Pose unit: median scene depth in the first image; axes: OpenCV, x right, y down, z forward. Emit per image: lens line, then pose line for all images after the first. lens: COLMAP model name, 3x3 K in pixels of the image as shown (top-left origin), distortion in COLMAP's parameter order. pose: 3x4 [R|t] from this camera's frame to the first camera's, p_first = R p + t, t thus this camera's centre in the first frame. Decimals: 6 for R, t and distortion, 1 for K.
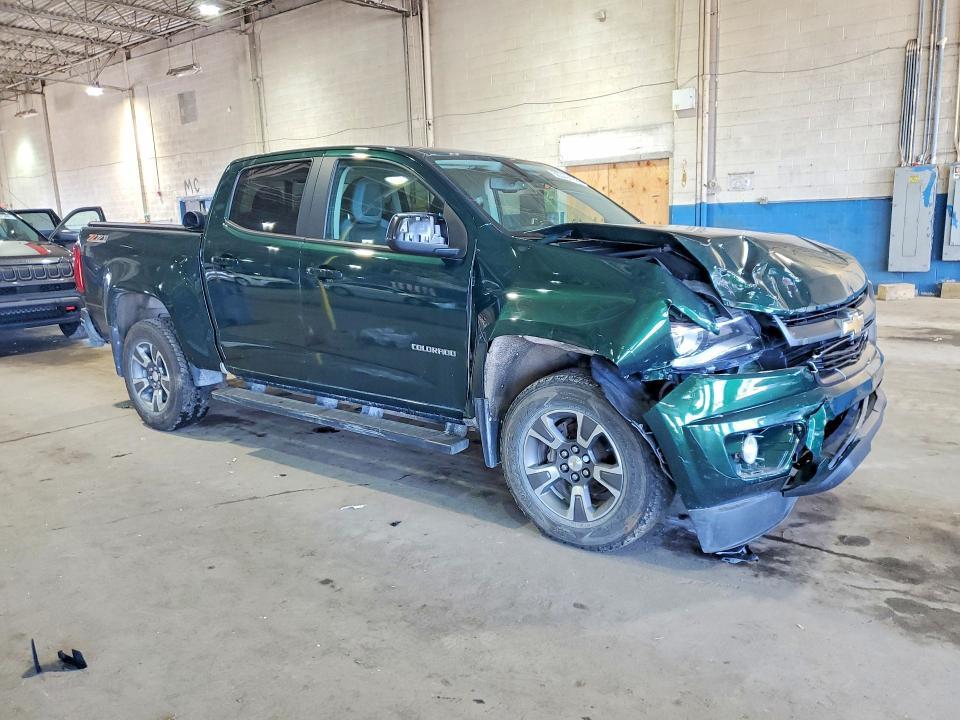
lens RADIAL K [[728.5, 0, 480.8], [0, 728.5, 359.1], [0, 0, 1]] dist [-0.000176, 0.000124]
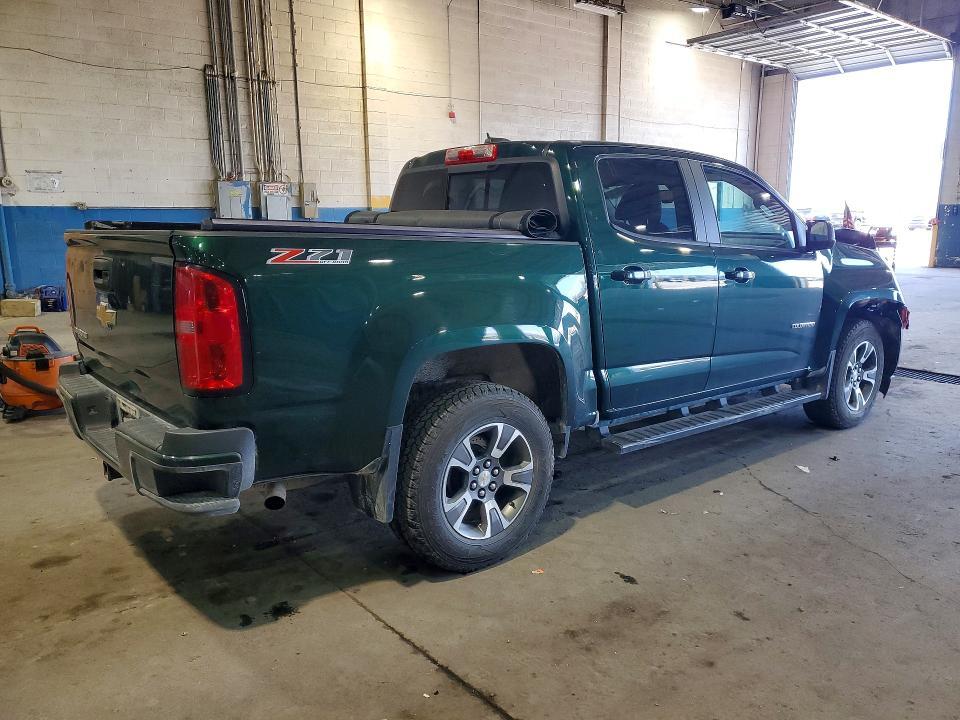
lens RADIAL K [[767.4, 0, 479.8], [0, 767.4, 360.9], [0, 0, 1]] dist [-0.018351, -0.005396]
pose [[0.214789, -0.149392, 0.965167, -0.942523], [0.169215, 0.978979, 0.113873, -0.127092], [-0.961890, 0.138862, 0.235553, 0.771246]]
